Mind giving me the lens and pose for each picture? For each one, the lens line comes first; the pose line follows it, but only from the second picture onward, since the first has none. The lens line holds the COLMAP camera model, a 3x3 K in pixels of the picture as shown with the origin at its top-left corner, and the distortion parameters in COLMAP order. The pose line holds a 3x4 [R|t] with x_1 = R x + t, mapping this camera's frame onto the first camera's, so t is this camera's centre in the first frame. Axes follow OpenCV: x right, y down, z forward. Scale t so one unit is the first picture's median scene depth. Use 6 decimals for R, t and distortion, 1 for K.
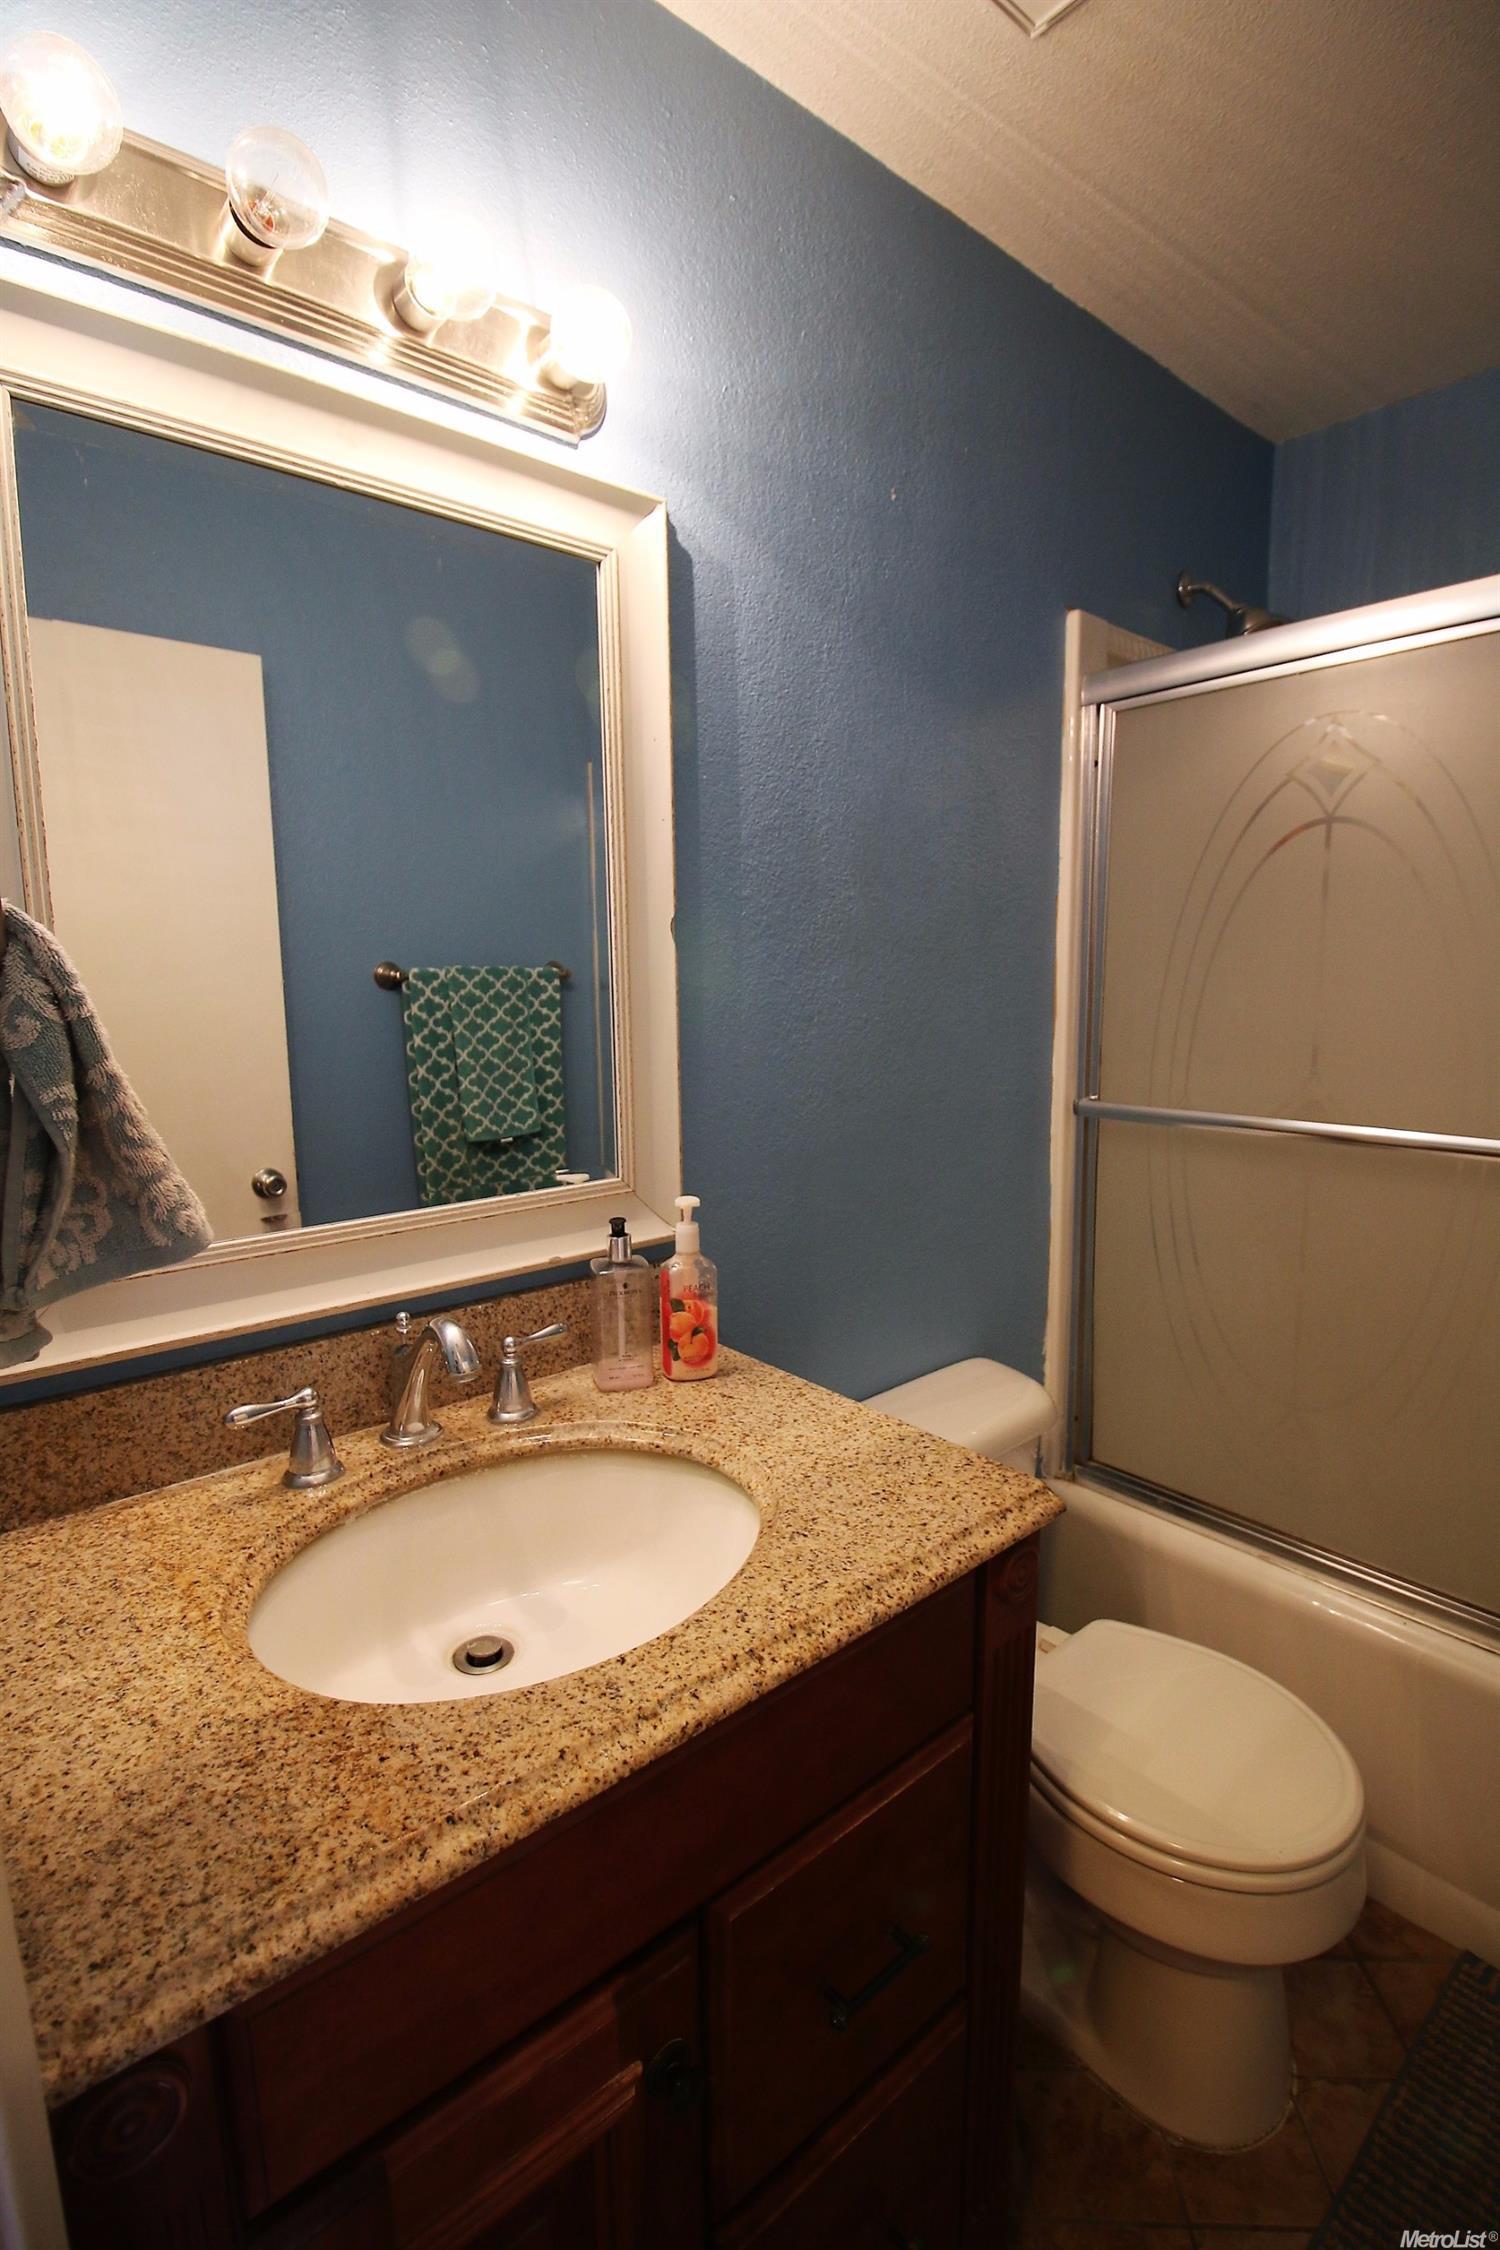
lens RADIAL K [[1045.0, 0, 745.8], [0, 1045.0, 1116.5], [0, 0, 1]] dist [-0.010996, -0.005077]
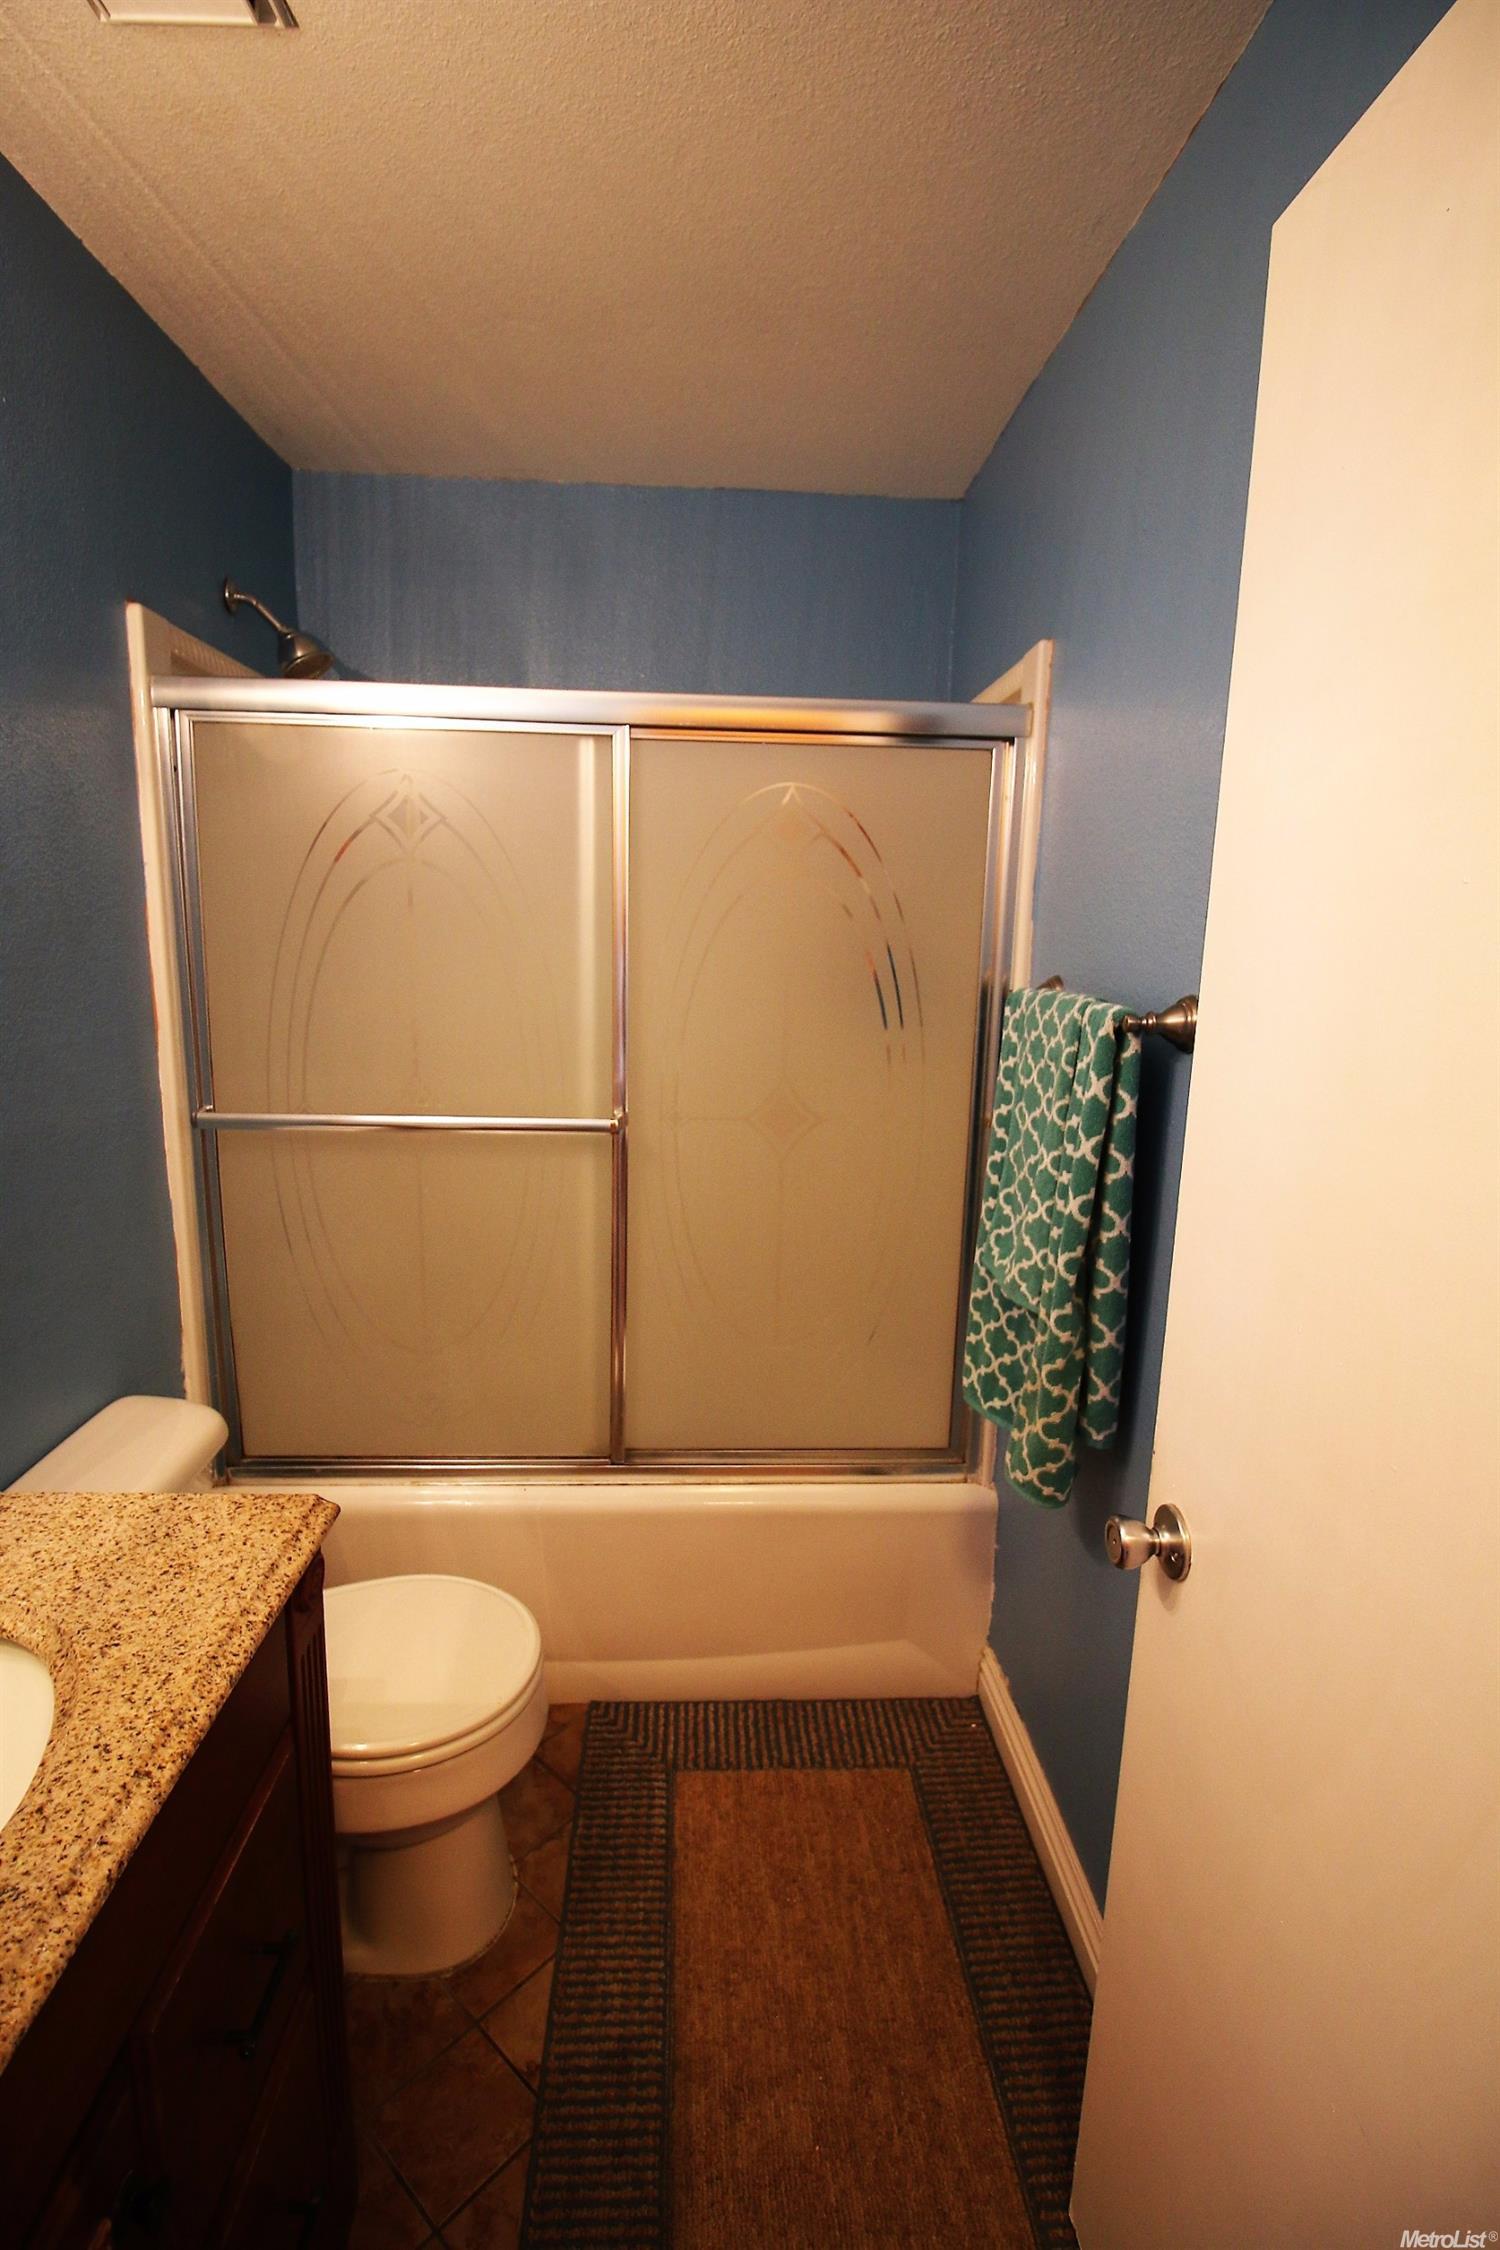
lens RADIAL K [[1045.0, 0, 765.4], [0, 1045.0, 1114.9], [0, 0, 1]] dist [-0.010996, -0.005077]
pose [[0.605879, -0.116953, 0.786913, -0.245689], [0.075349, 0.993125, 0.089585, -0.114539], [-0.791981, 0.005015, 0.610526, -0.063218]]
